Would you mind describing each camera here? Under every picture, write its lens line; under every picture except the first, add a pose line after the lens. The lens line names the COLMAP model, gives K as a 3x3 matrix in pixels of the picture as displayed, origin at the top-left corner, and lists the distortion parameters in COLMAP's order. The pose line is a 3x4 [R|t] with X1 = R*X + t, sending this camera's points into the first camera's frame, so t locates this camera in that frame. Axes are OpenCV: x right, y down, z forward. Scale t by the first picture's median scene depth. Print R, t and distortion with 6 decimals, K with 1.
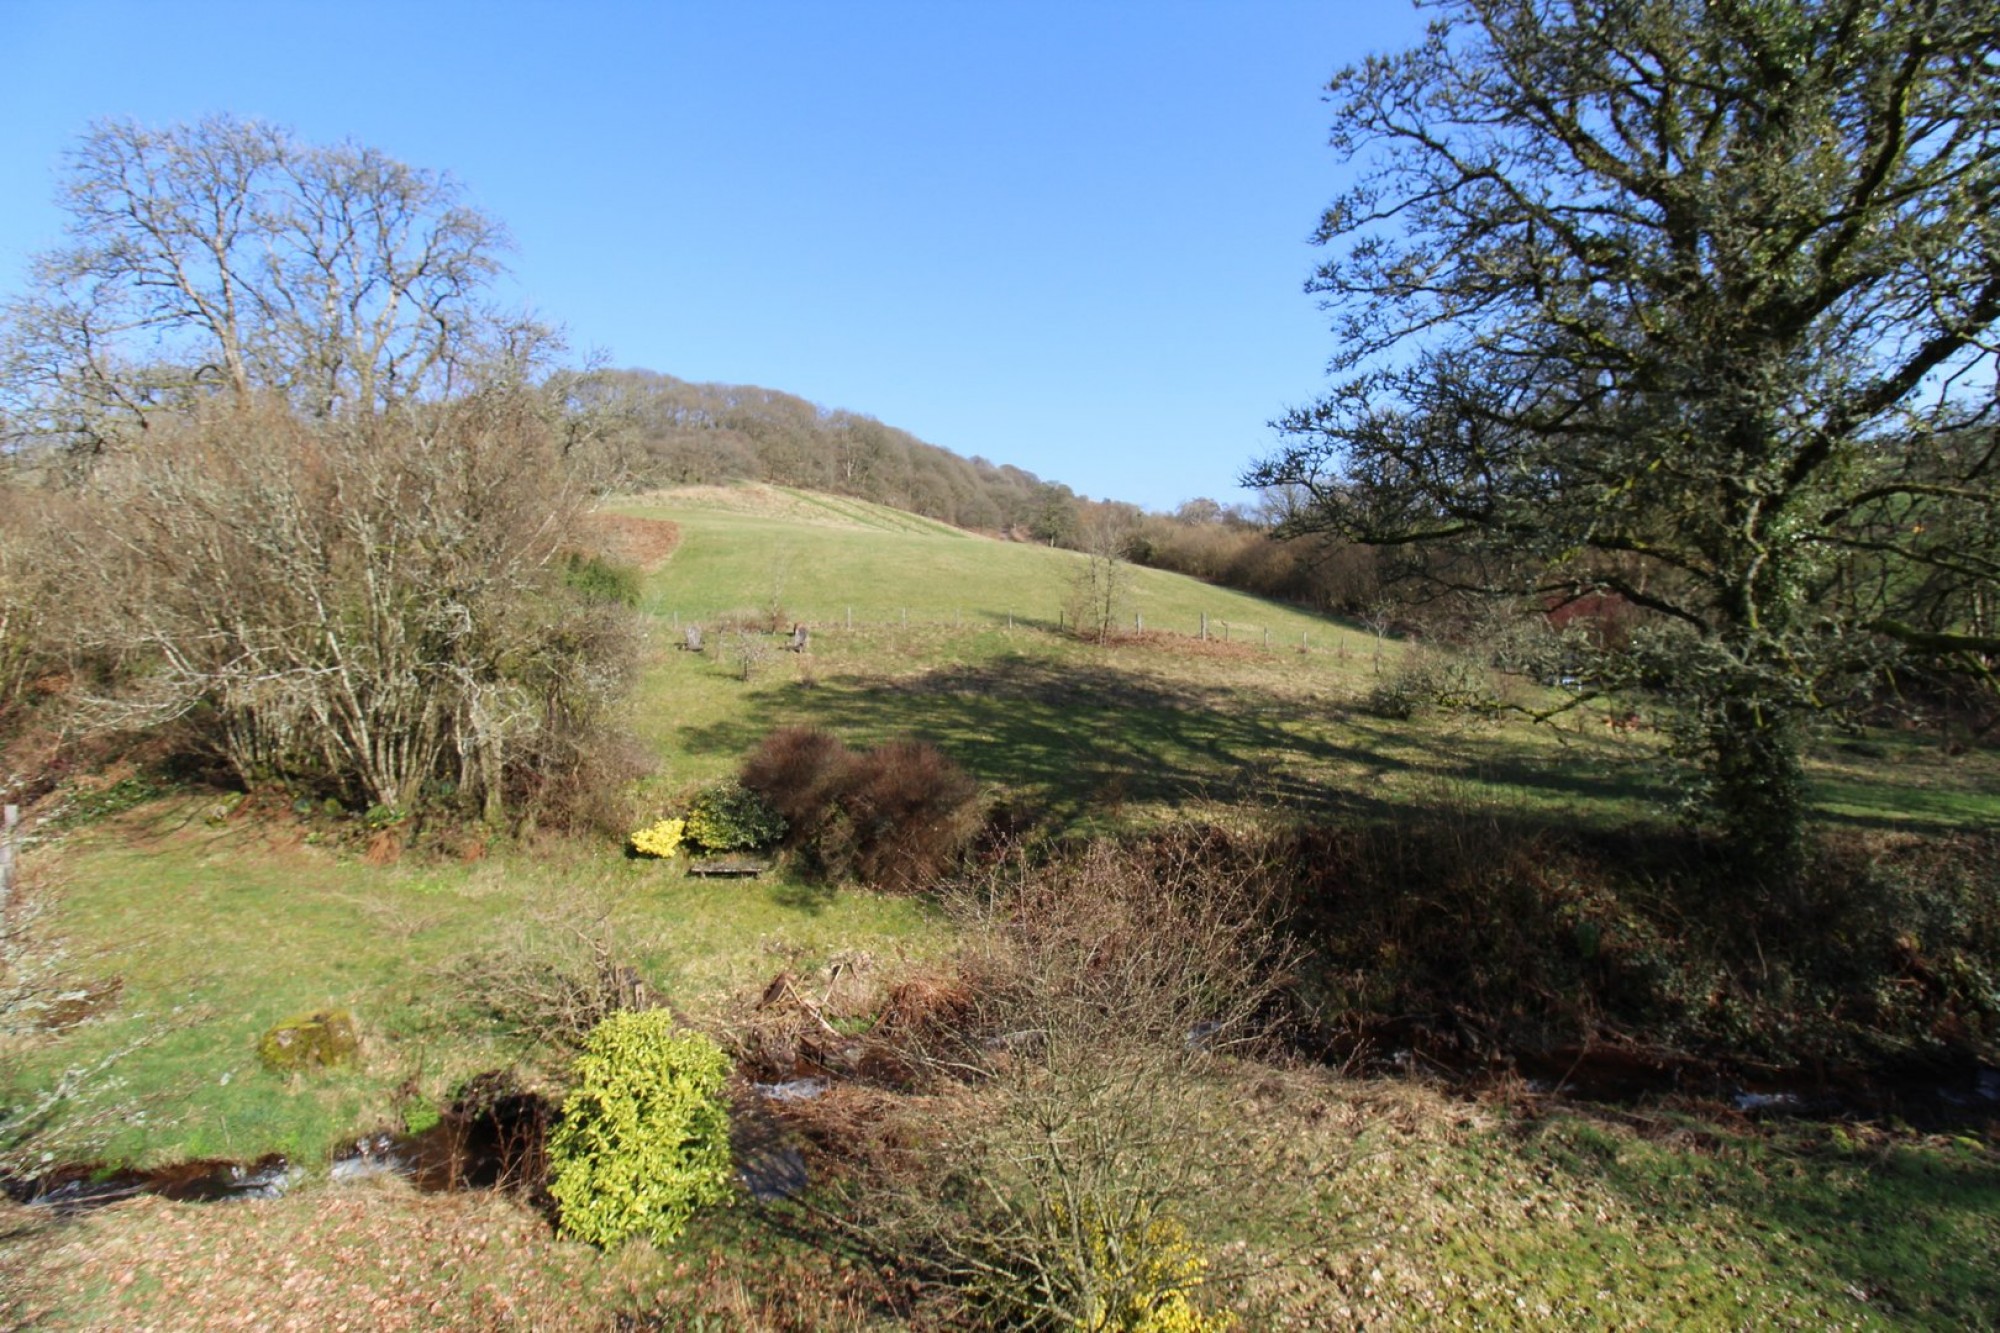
lens RADIAL K [[920.4, 0, 999.4], [0, 920.4, 652.5], [0, 0, 1]] dist [-0.022705, -0.001422]
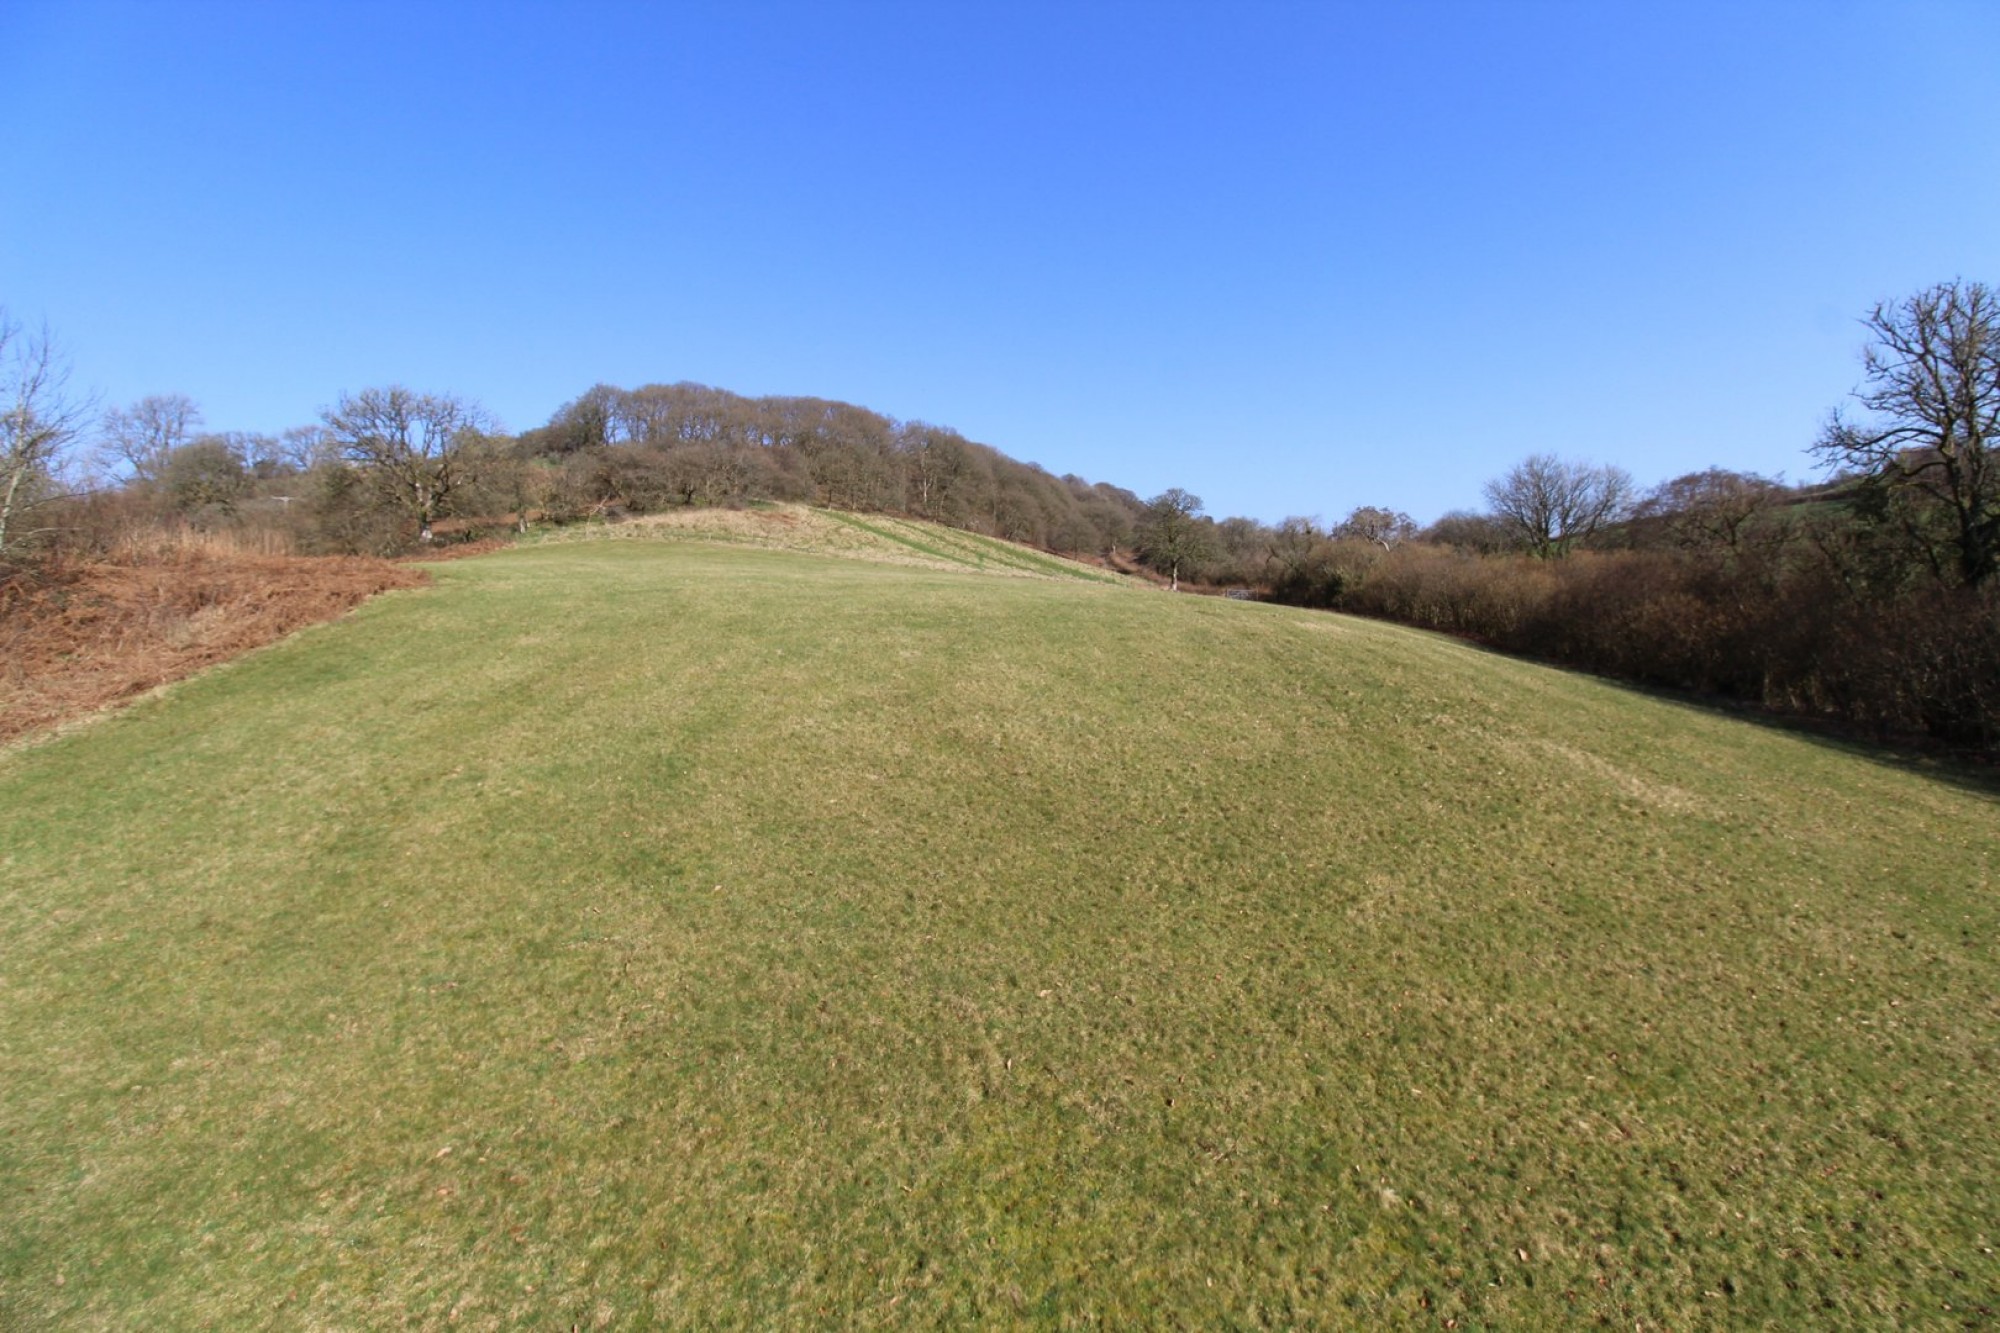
lens RADIAL K [[920.4, 0, 997.2], [0, 920.4, 669.4], [0, 0, 1]] dist [-0.022705, -0.001422]
pose [[0.994442, -0.012309, -0.104560, -0.006351], [0.011592, 0.999905, -0.007462, -0.025722], [0.104642, 0.006208, 0.994491, 0.170117]]
